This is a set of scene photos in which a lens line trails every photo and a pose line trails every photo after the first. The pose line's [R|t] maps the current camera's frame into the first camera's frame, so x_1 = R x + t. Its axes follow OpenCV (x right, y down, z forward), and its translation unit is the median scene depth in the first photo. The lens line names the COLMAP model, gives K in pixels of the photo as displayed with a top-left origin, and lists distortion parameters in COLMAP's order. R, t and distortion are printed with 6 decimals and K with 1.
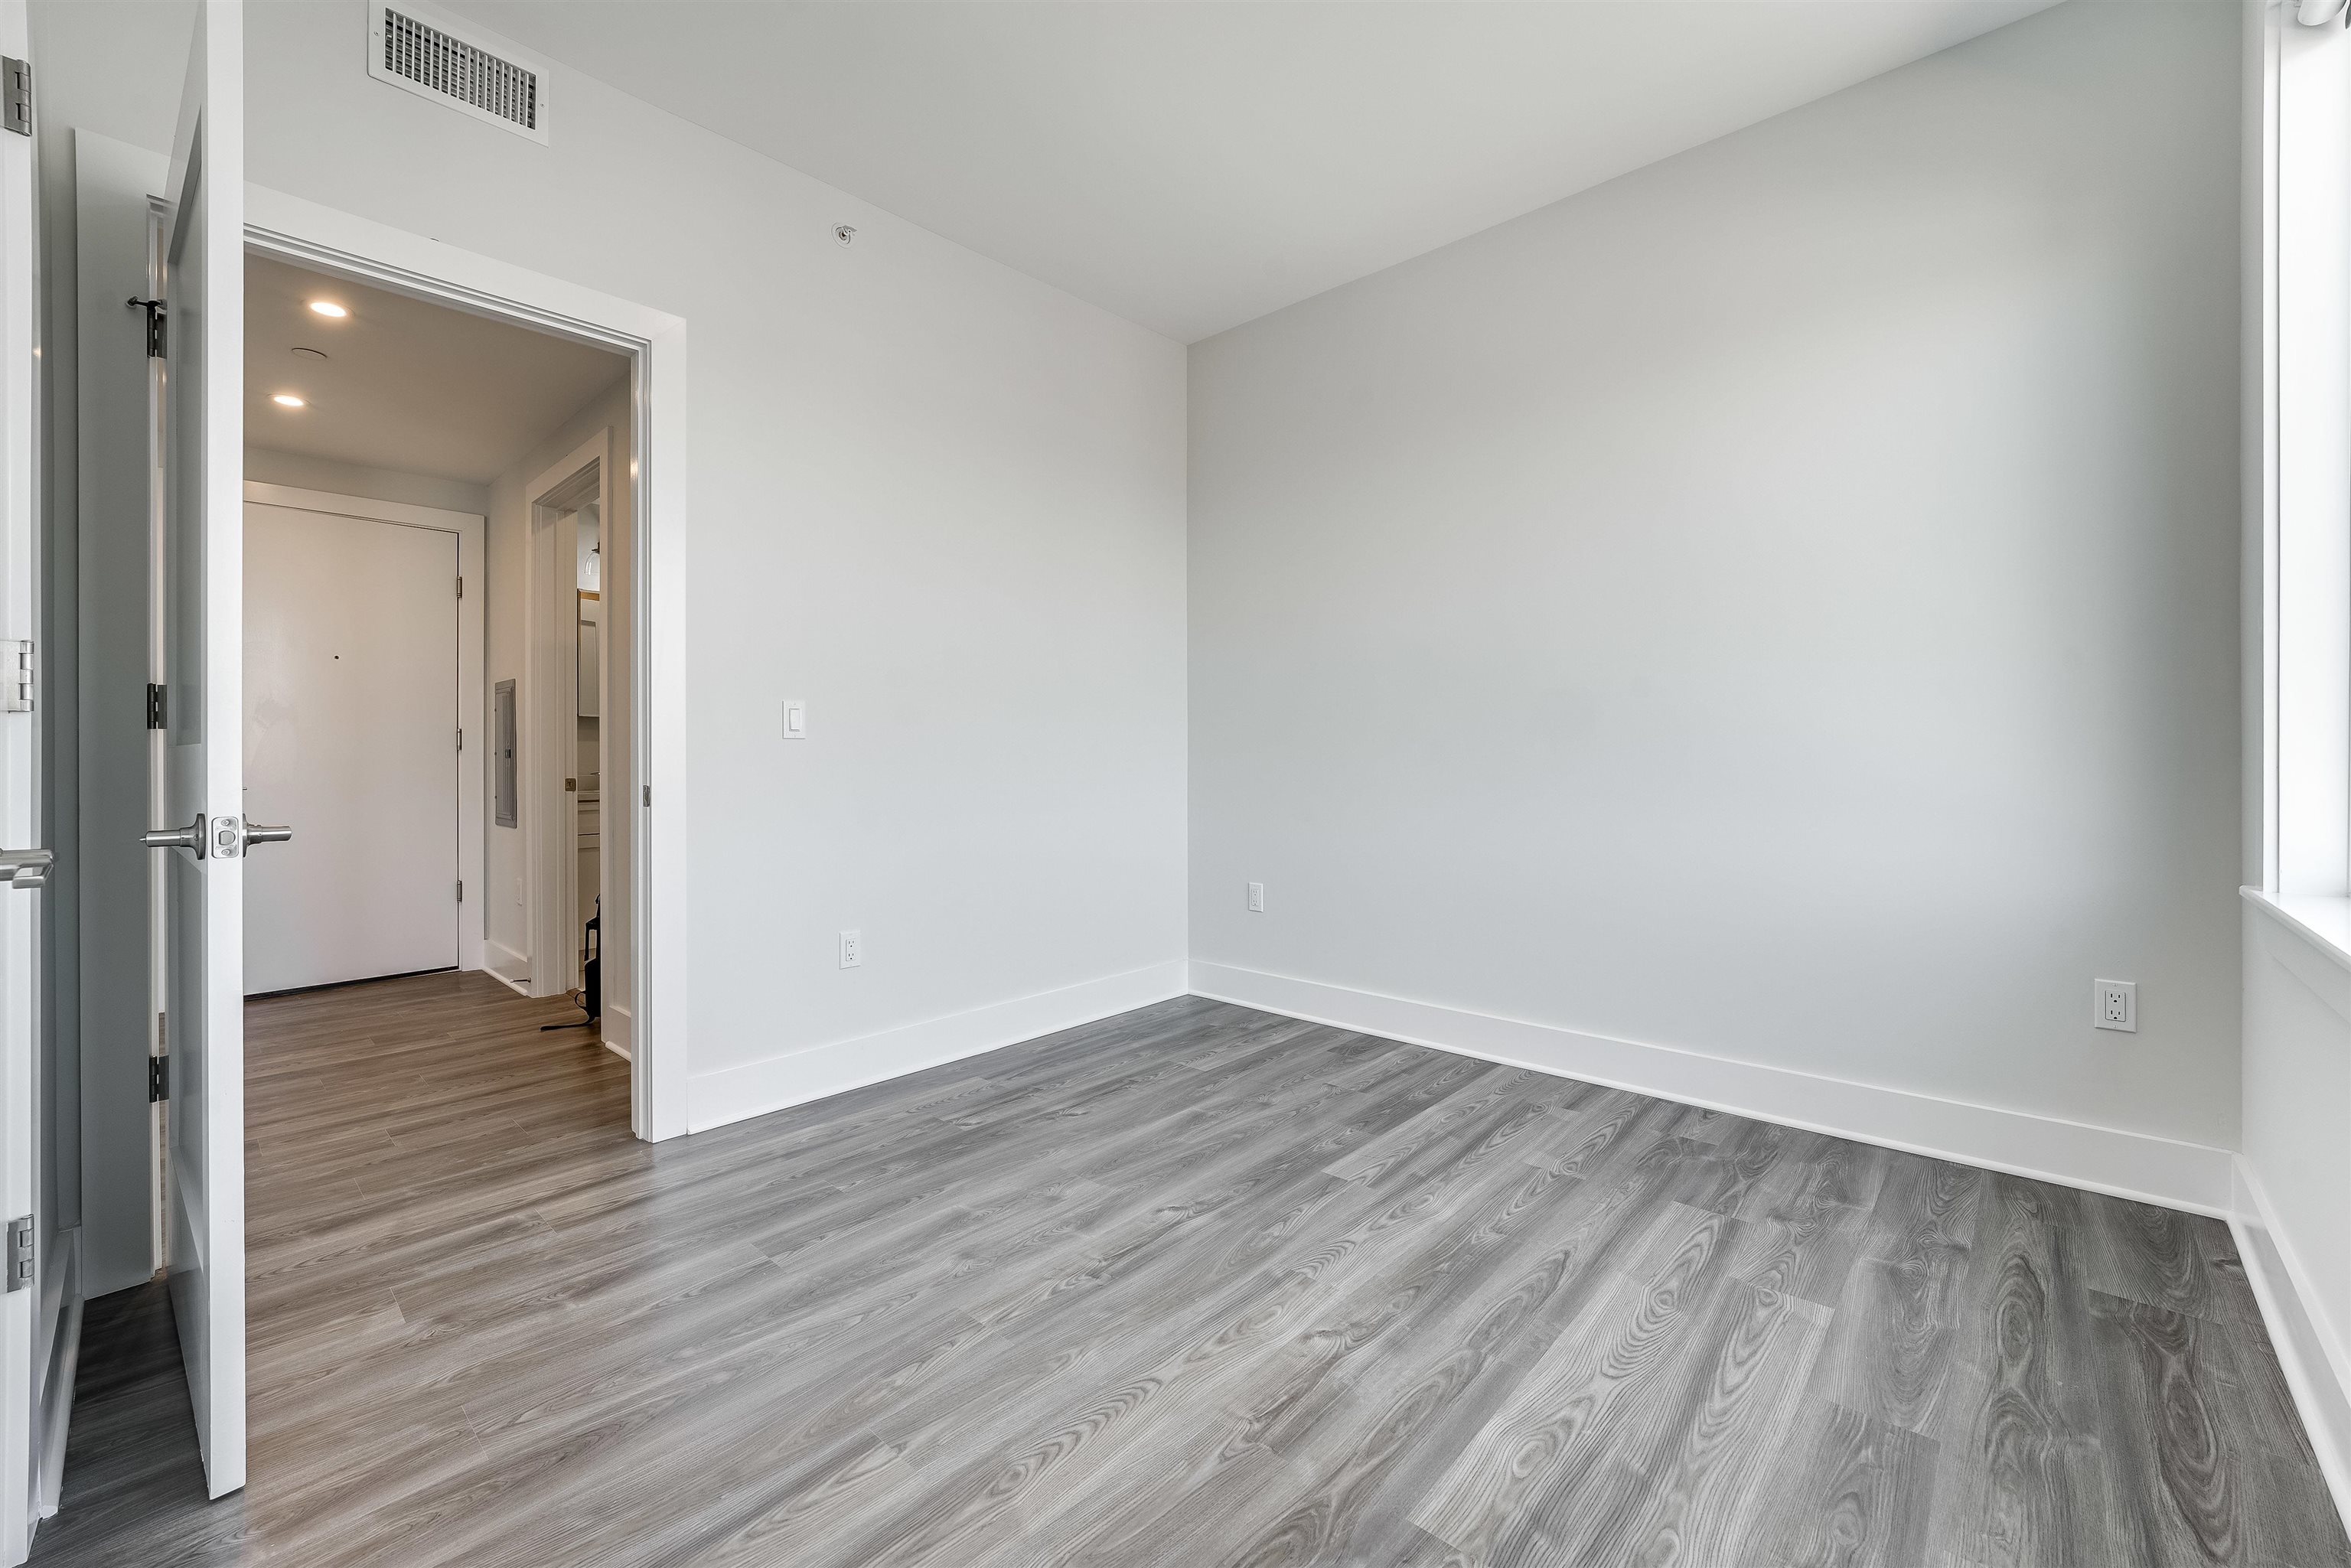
lens RADIAL K [[949.4, 0, 1178.6], [0, 949.4, 767.5], [0, 0, 1]] dist [-0.013464, 0.002659]
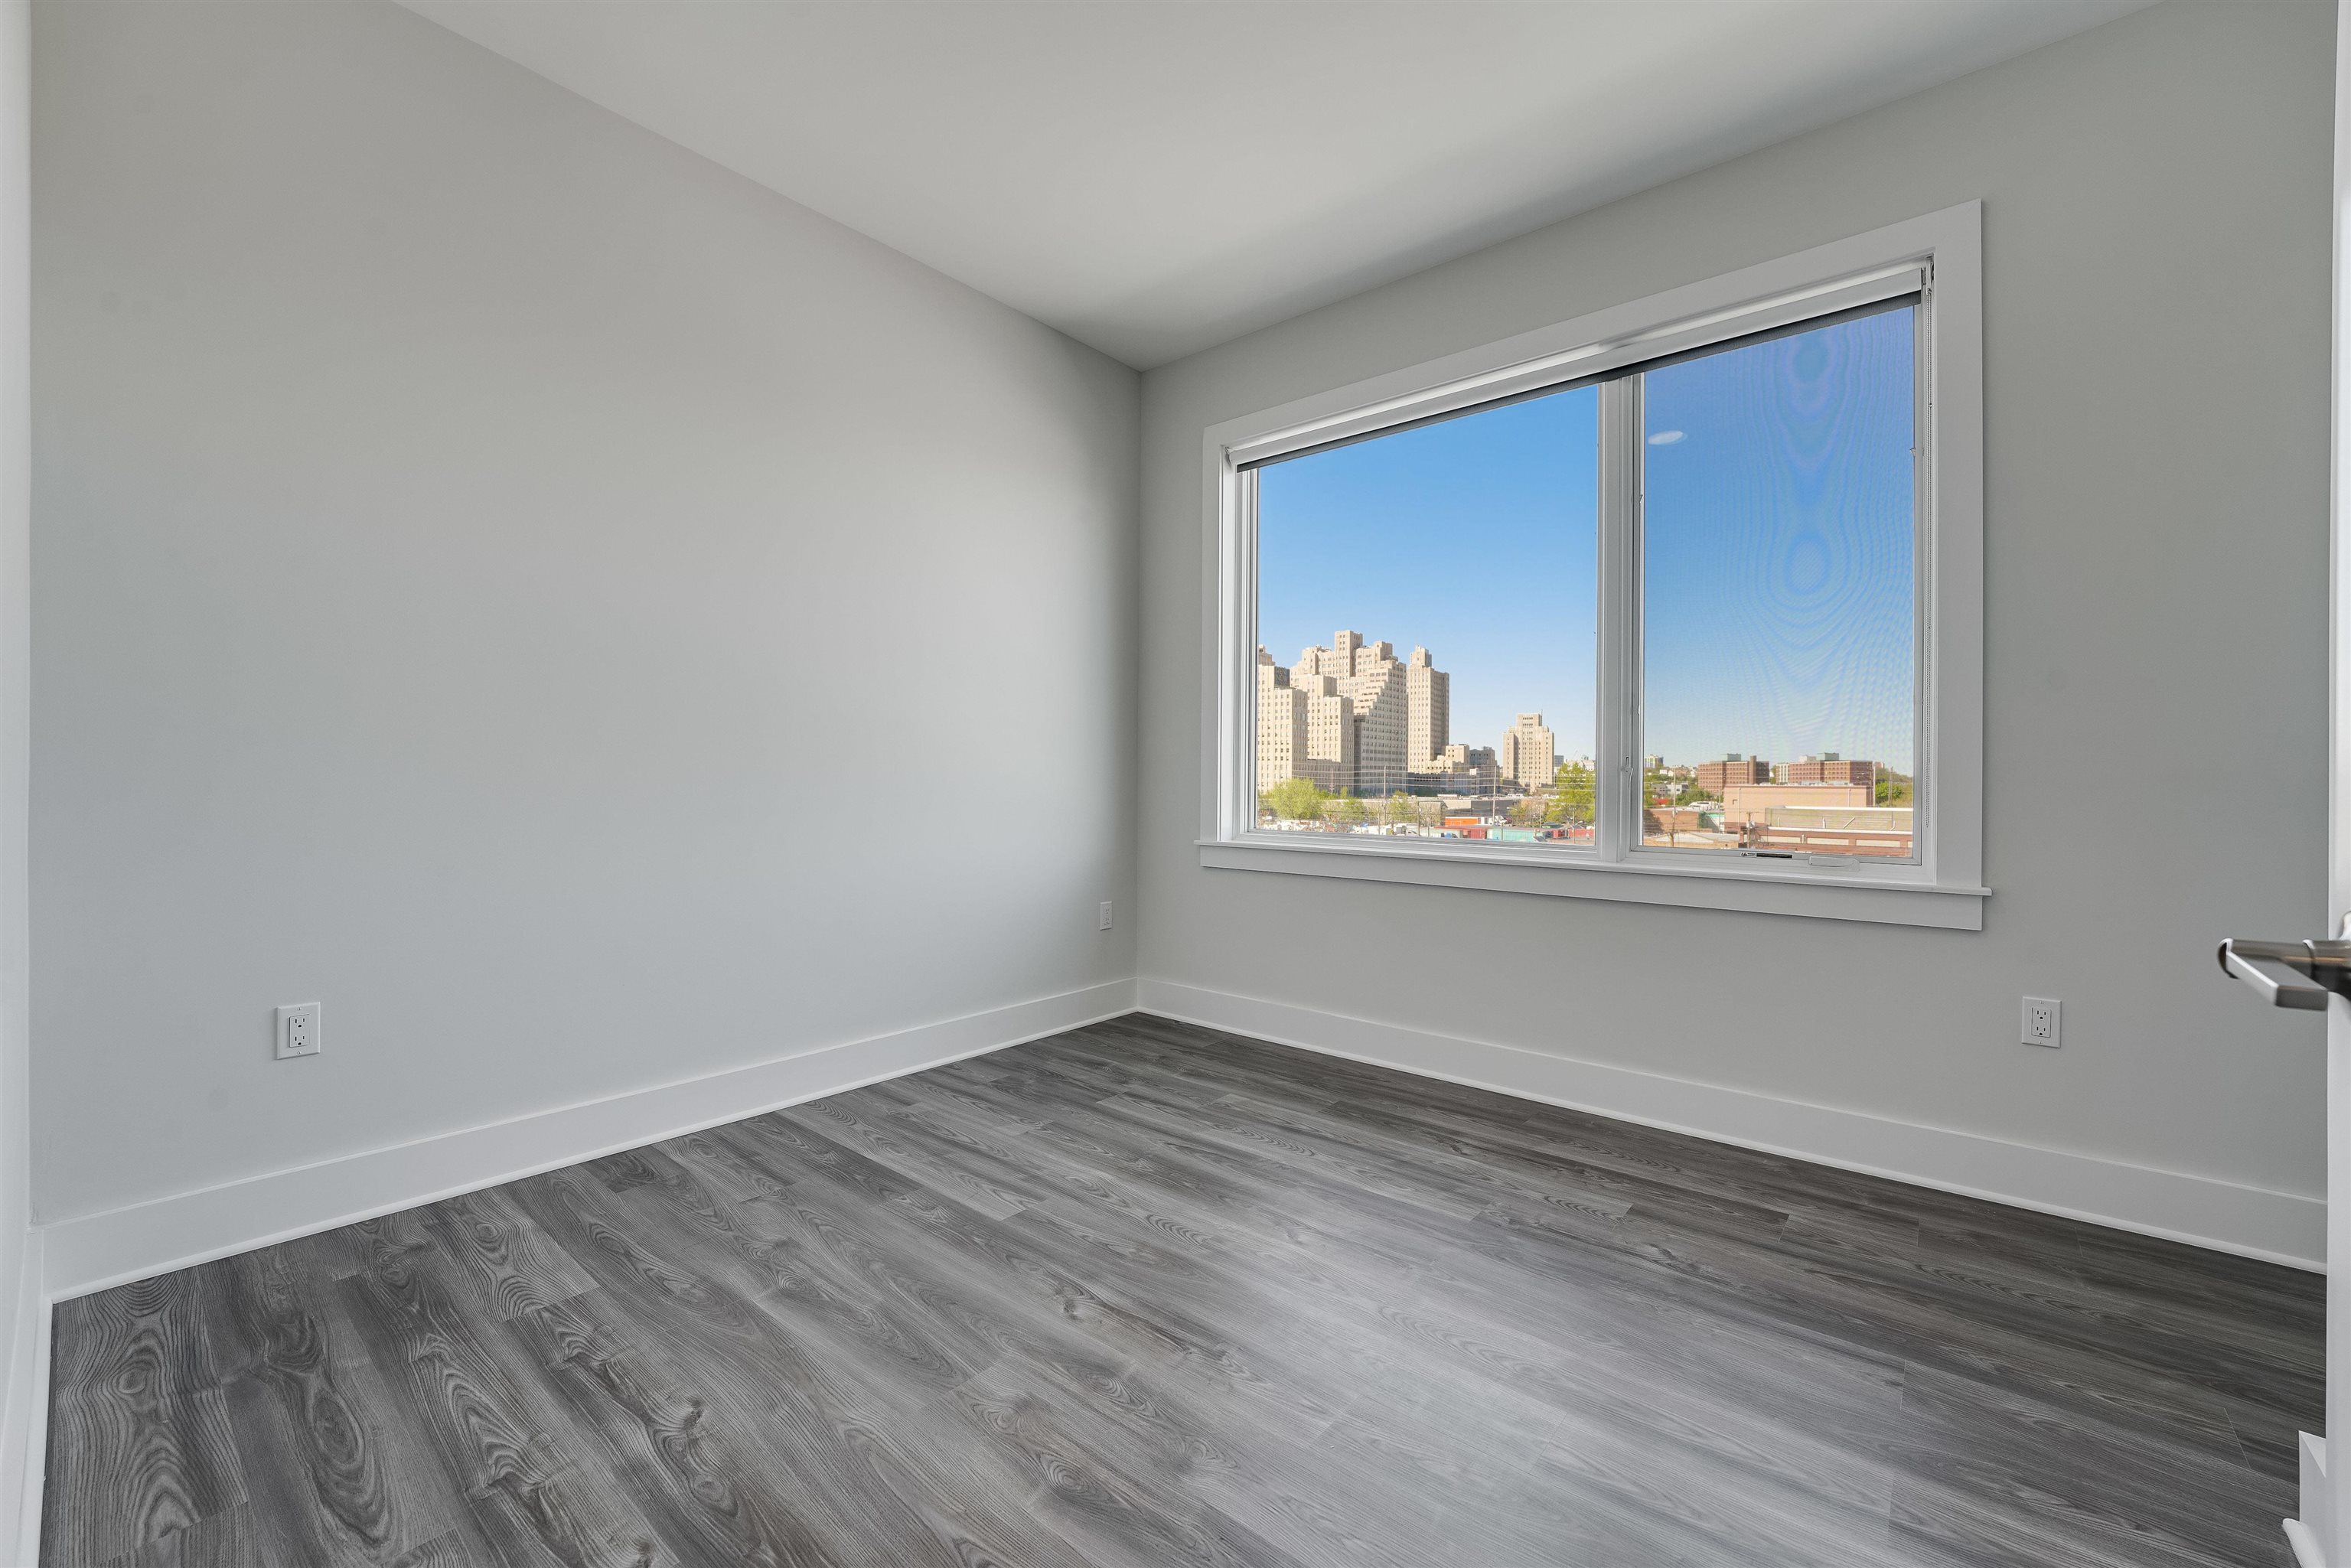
lens RADIAL K [[949.4, 0, 1157.4], [0, 949.4, 778.8], [0, 0, 1]] dist [-0.013464, 0.002659]
pose [[-0.032266, 0.003855, 0.999472, -0.750249], [0.005374, 0.999979, -0.003684, -0.008464], [-0.999465, 0.005253, -0.032287, 0.820451]]
